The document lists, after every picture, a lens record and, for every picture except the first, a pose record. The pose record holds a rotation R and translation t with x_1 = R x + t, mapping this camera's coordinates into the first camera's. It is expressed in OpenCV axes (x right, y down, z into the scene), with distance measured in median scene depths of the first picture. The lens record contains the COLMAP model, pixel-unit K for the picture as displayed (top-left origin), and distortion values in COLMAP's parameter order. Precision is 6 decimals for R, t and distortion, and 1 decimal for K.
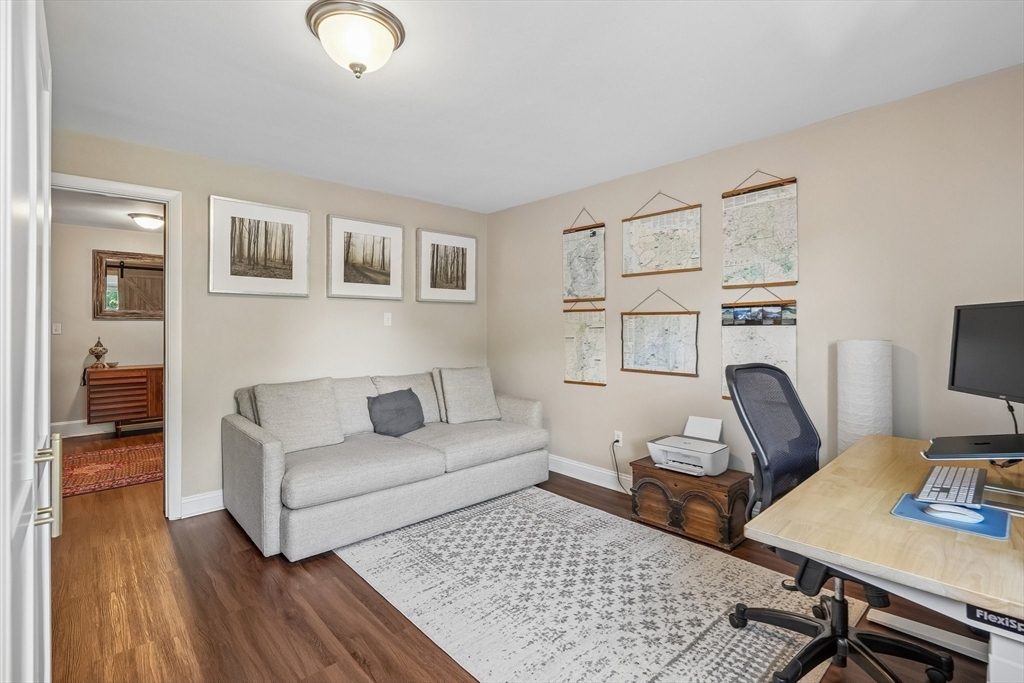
lens RADIAL K [[466.0, 0, 501.3], [0, 466.0, 322.9], [0, 0, 1]] dist [-0.010665, 0.004710]
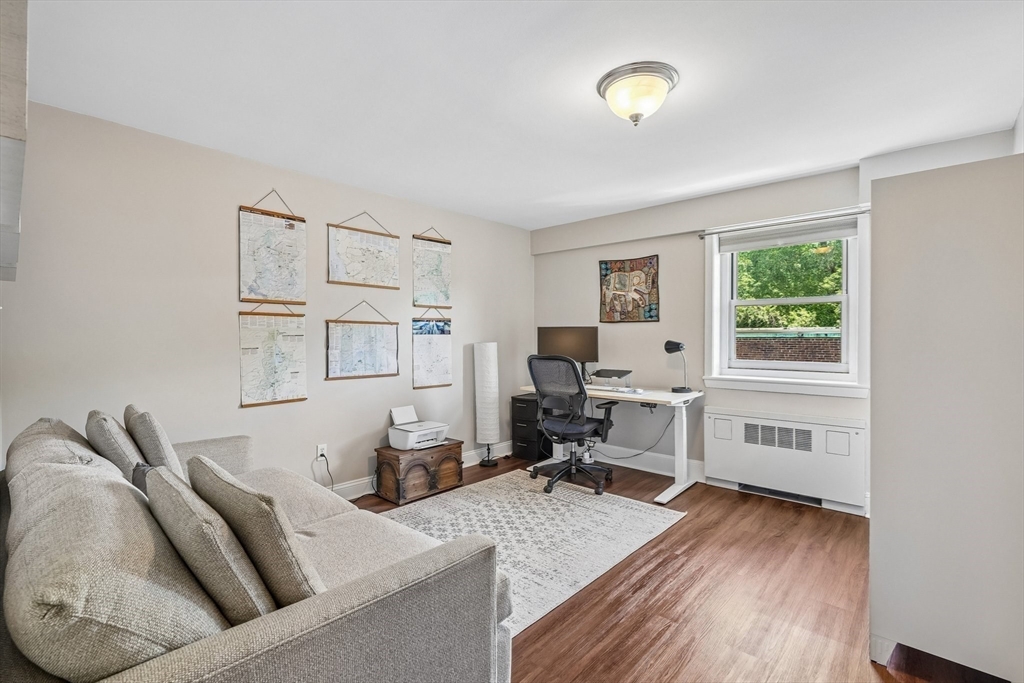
lens RADIAL K [[466.0, 0, 507.3], [0, 466.0, 338.0], [0, 0, 1]] dist [-0.010665, 0.004710]
pose [[-0.089160, 0.002793, 0.996013, -0.891342], [-0.007499, 0.999966, -0.003475, 0.019588], [-0.995989, -0.007779, -0.089136, 0.871154]]
